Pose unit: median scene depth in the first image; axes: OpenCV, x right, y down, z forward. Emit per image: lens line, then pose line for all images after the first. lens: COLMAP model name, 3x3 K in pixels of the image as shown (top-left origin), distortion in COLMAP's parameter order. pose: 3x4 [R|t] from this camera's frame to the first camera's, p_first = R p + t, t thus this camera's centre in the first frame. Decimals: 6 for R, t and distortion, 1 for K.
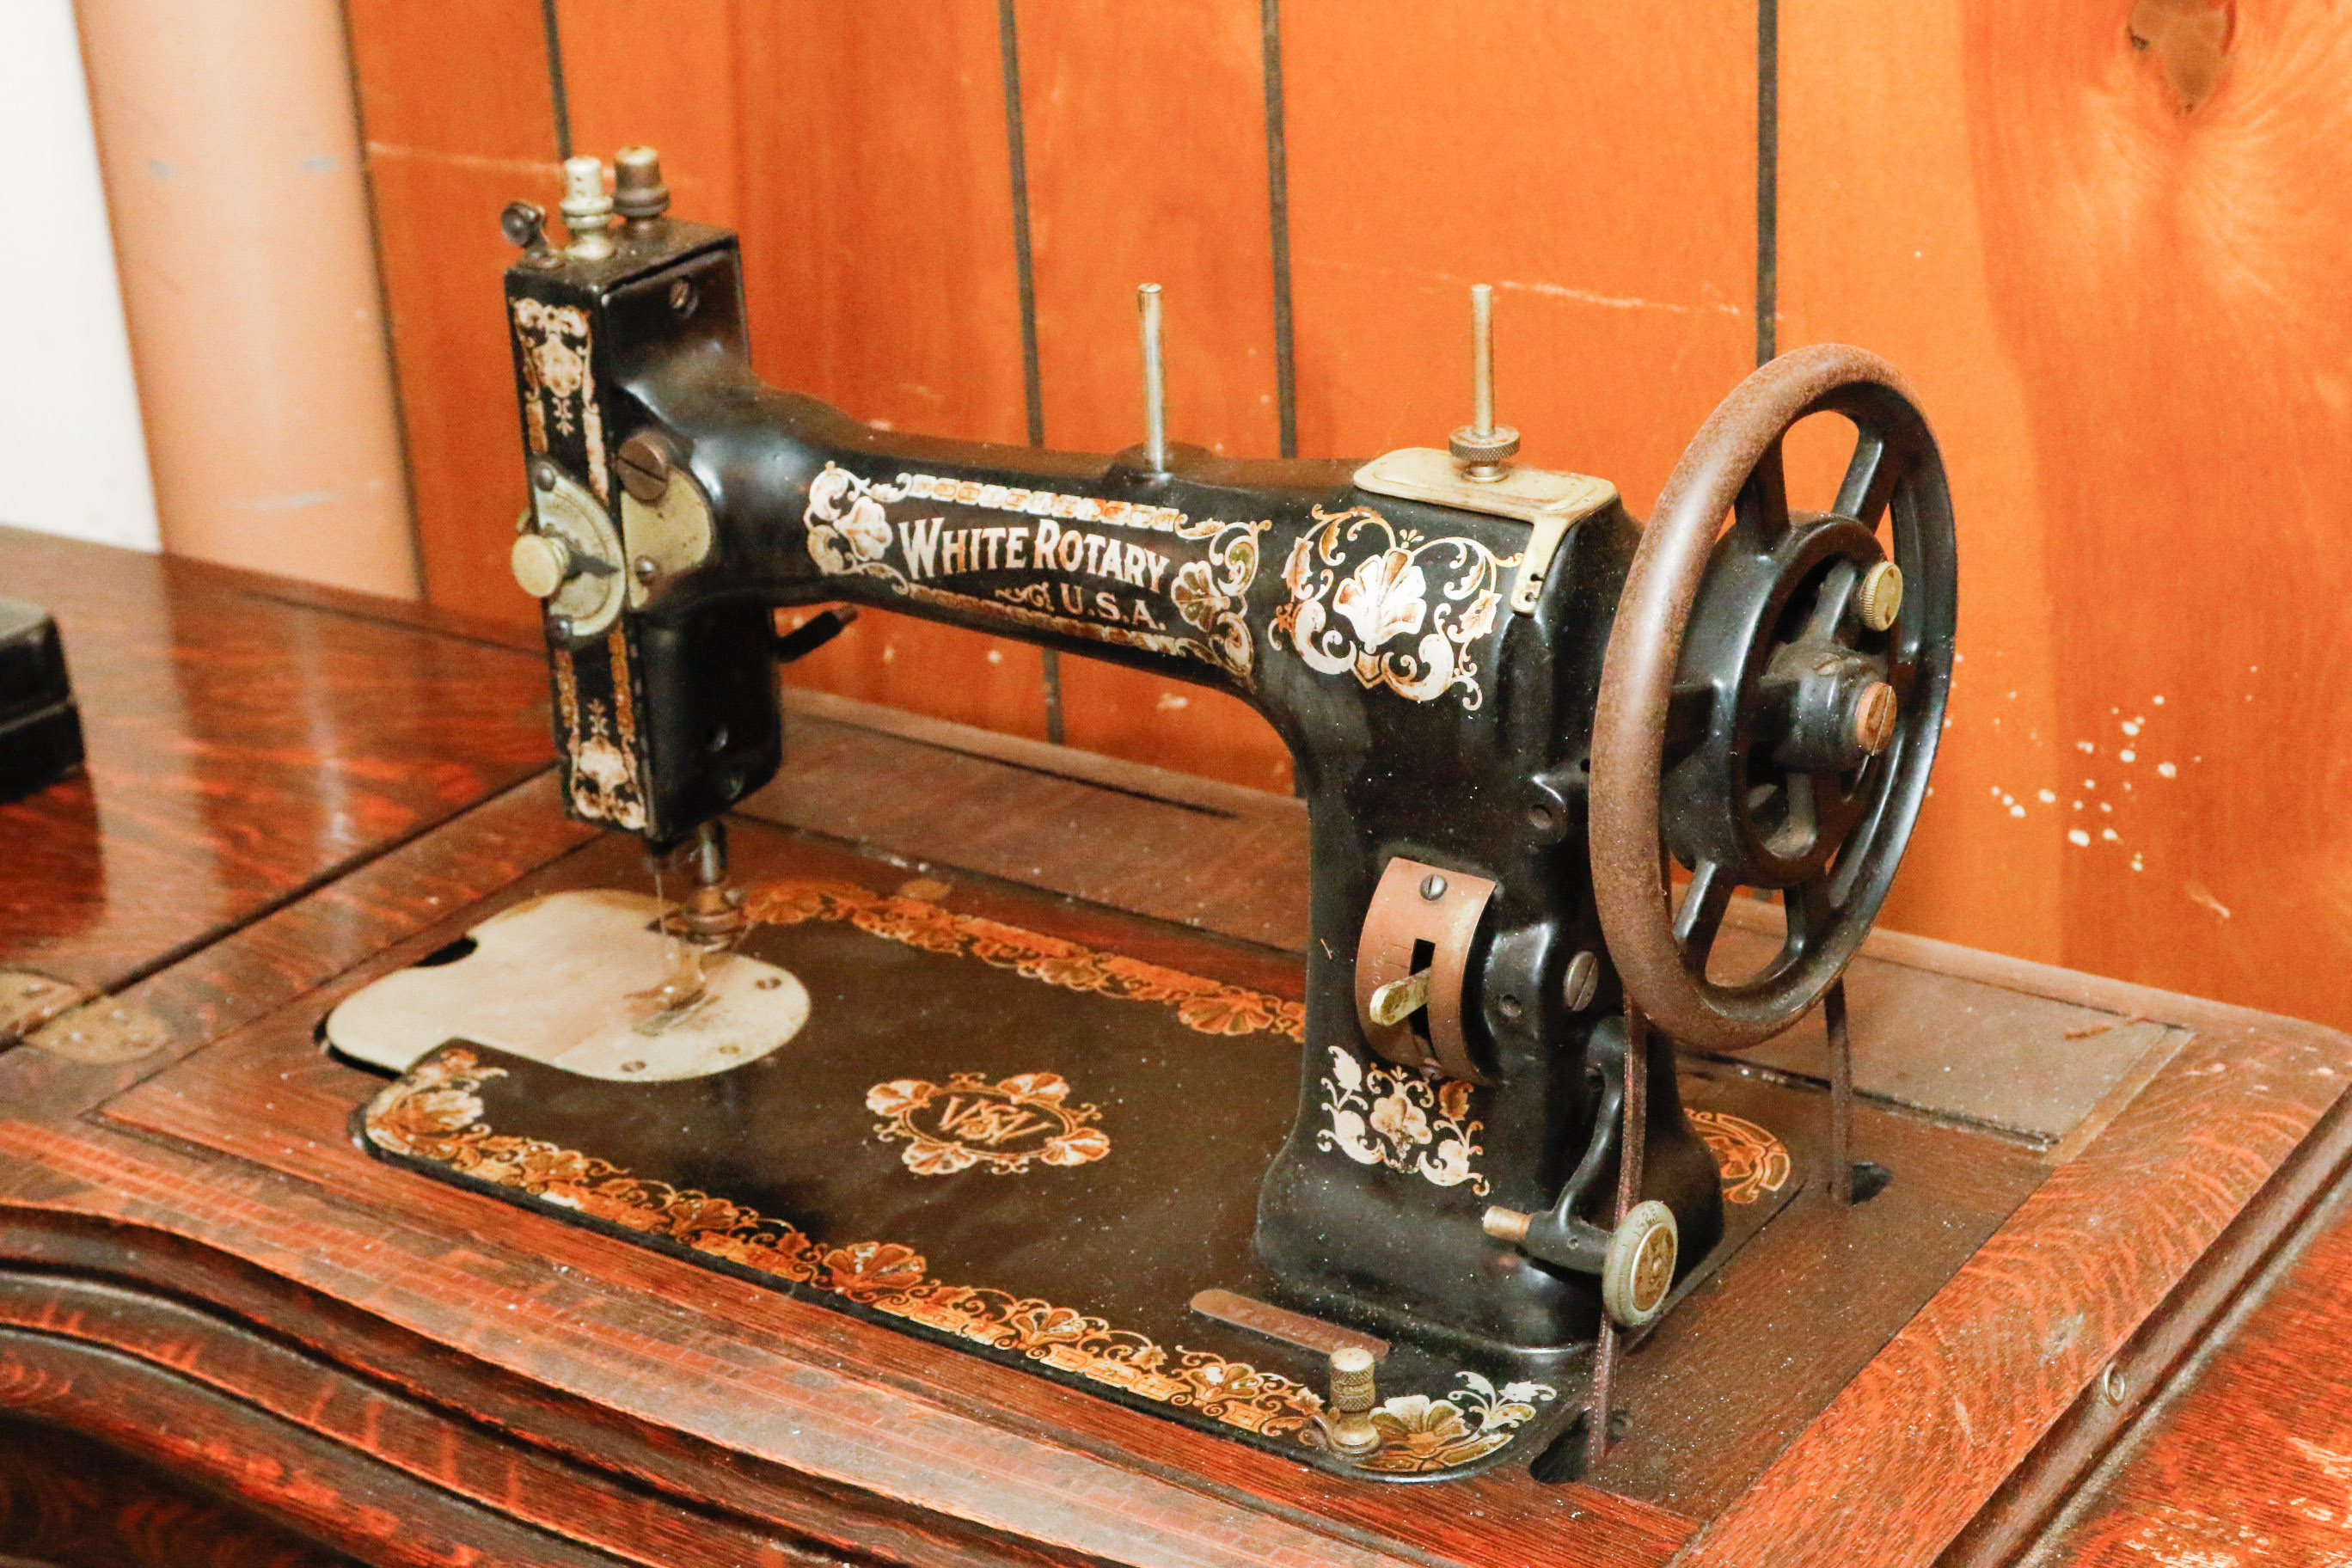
lens RADIAL K [[4220.0, 0, 1183.9], [0, 4220.0, 801.9], [0, 0, 1]] dist [0.013725, 0.075435]
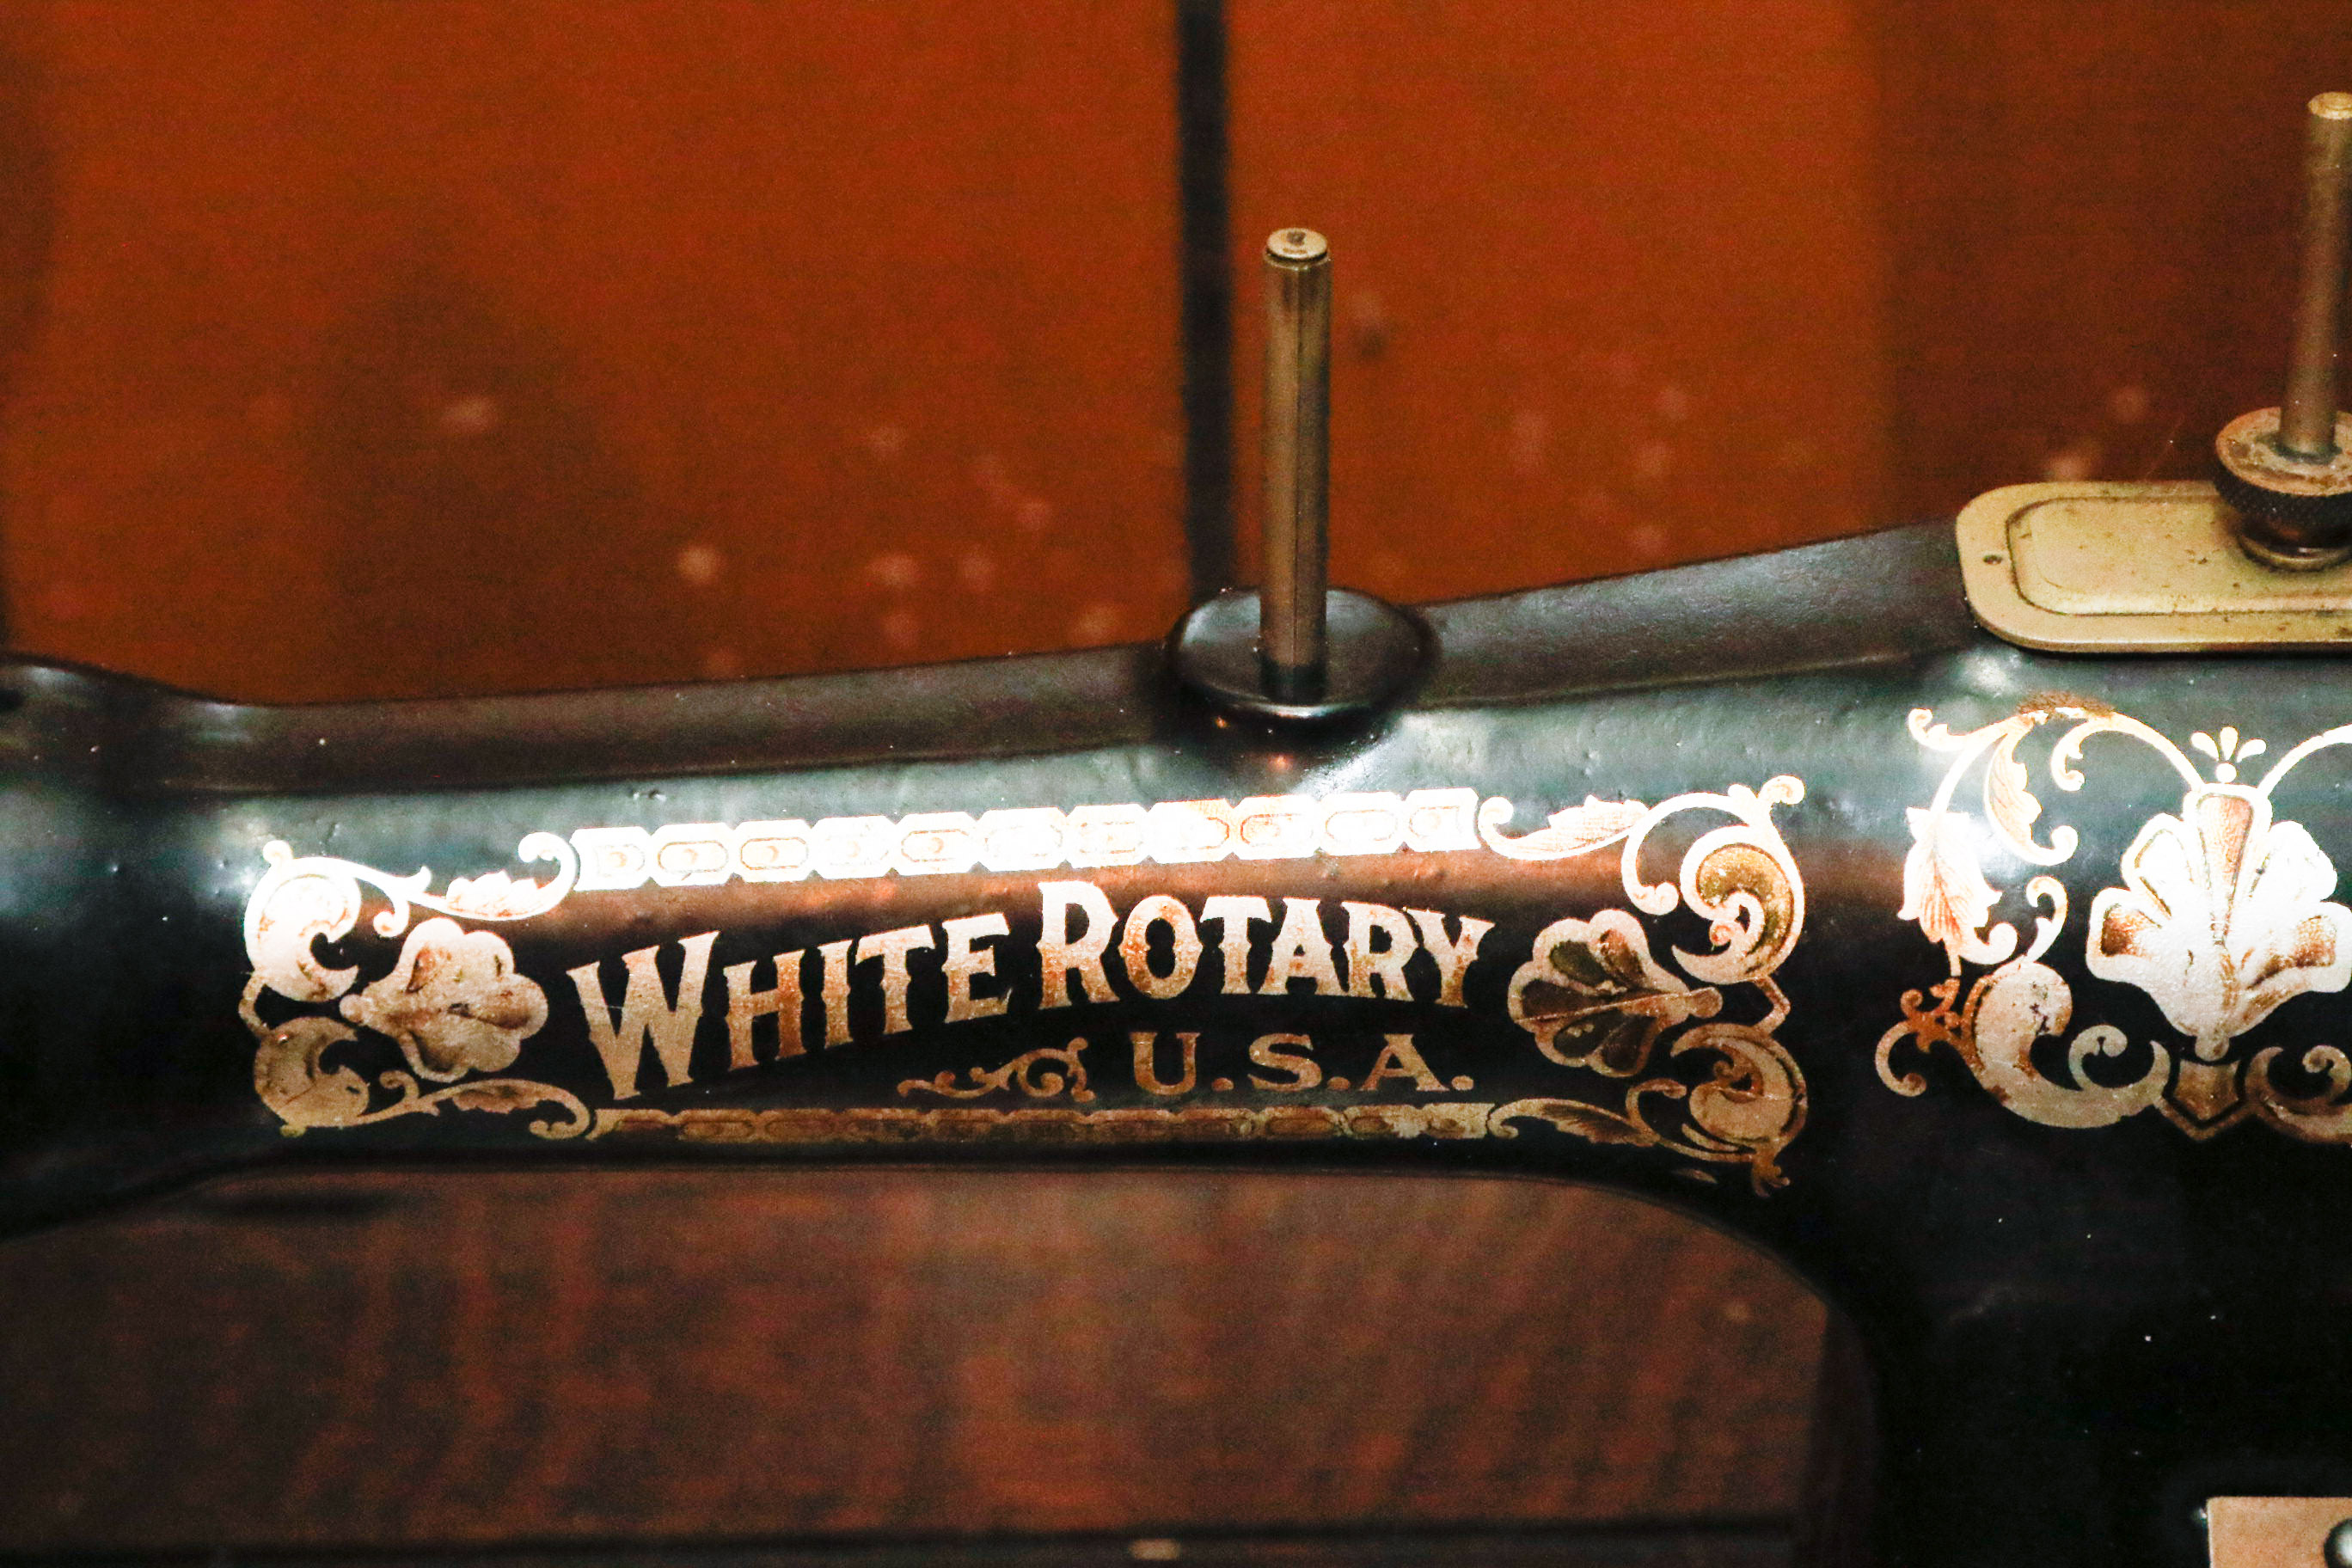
lens RADIAL K [[7357.9, 0, 1179.0], [0, 7357.9, 618.4], [0, 0, 1]] dist [0.299057, -0.467388]
pose [[0.817881, -0.260624, 0.512977, -0.358096], [0.205299, 0.965035, 0.162974, -0.196002], [-0.537515, -0.027980, 0.842790, 0.440728]]
